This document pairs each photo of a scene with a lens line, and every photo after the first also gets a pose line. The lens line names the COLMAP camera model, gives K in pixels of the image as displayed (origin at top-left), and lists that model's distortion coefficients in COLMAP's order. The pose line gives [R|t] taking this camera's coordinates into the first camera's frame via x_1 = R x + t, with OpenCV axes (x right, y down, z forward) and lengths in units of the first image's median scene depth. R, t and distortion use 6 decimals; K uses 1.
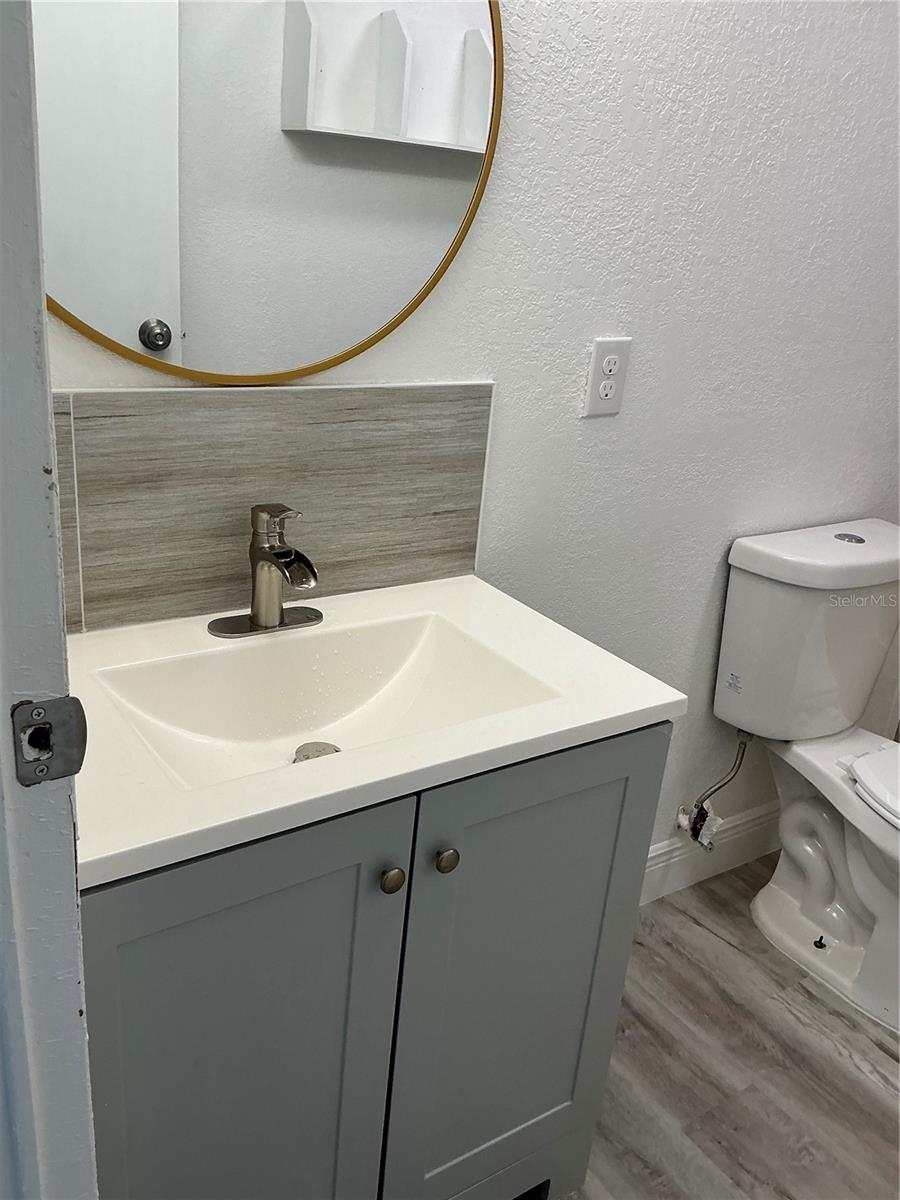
lens RADIAL K [[1001.8, 0, 449.6], [0, 1001.8, 610.5], [0, 0, 1]] dist [0.126698, -0.267217]
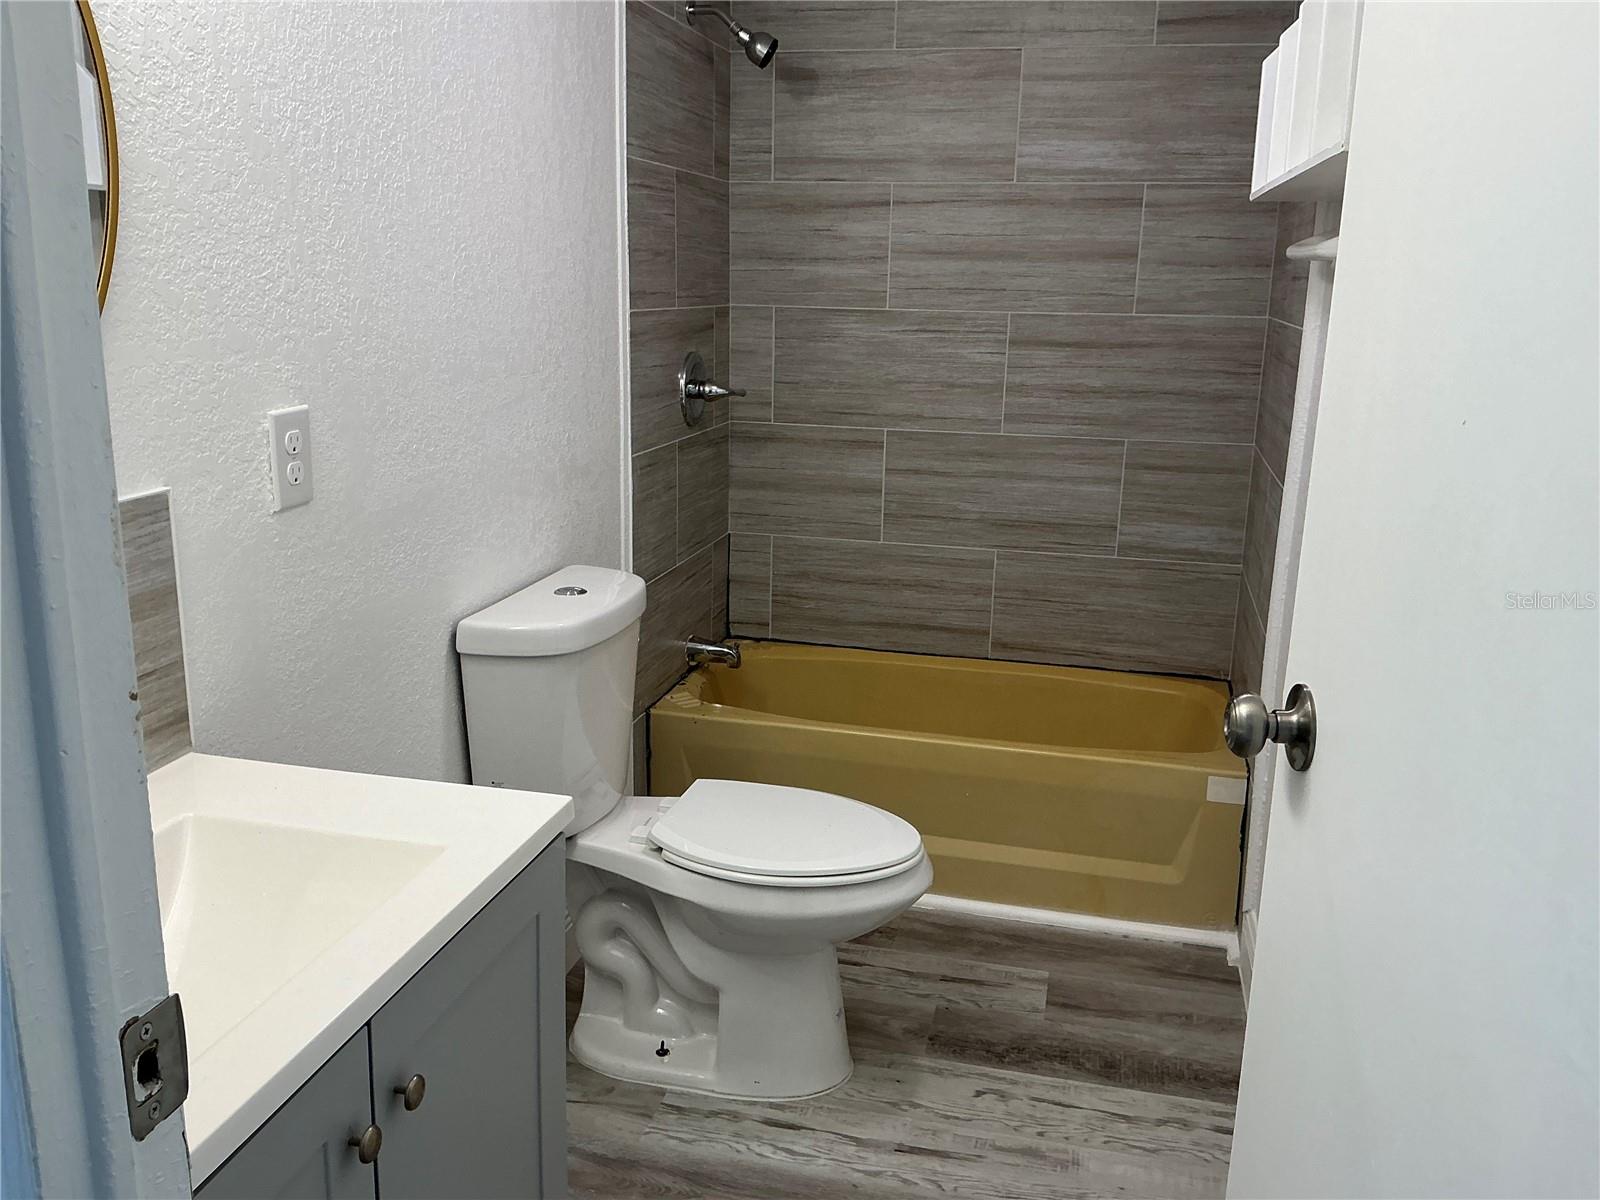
lens RADIAL K [[1330.5, 0, 820.9], [0, 1330.5, 610.8], [0, 0, 1]] dist [0.137133, -0.273595]
pose [[0.733954, -0.238333, 0.636010, -0.230650], [0.287785, 0.957325, 0.026637, -0.028123], [-0.615216, 0.163484, 0.771221, -0.032839]]
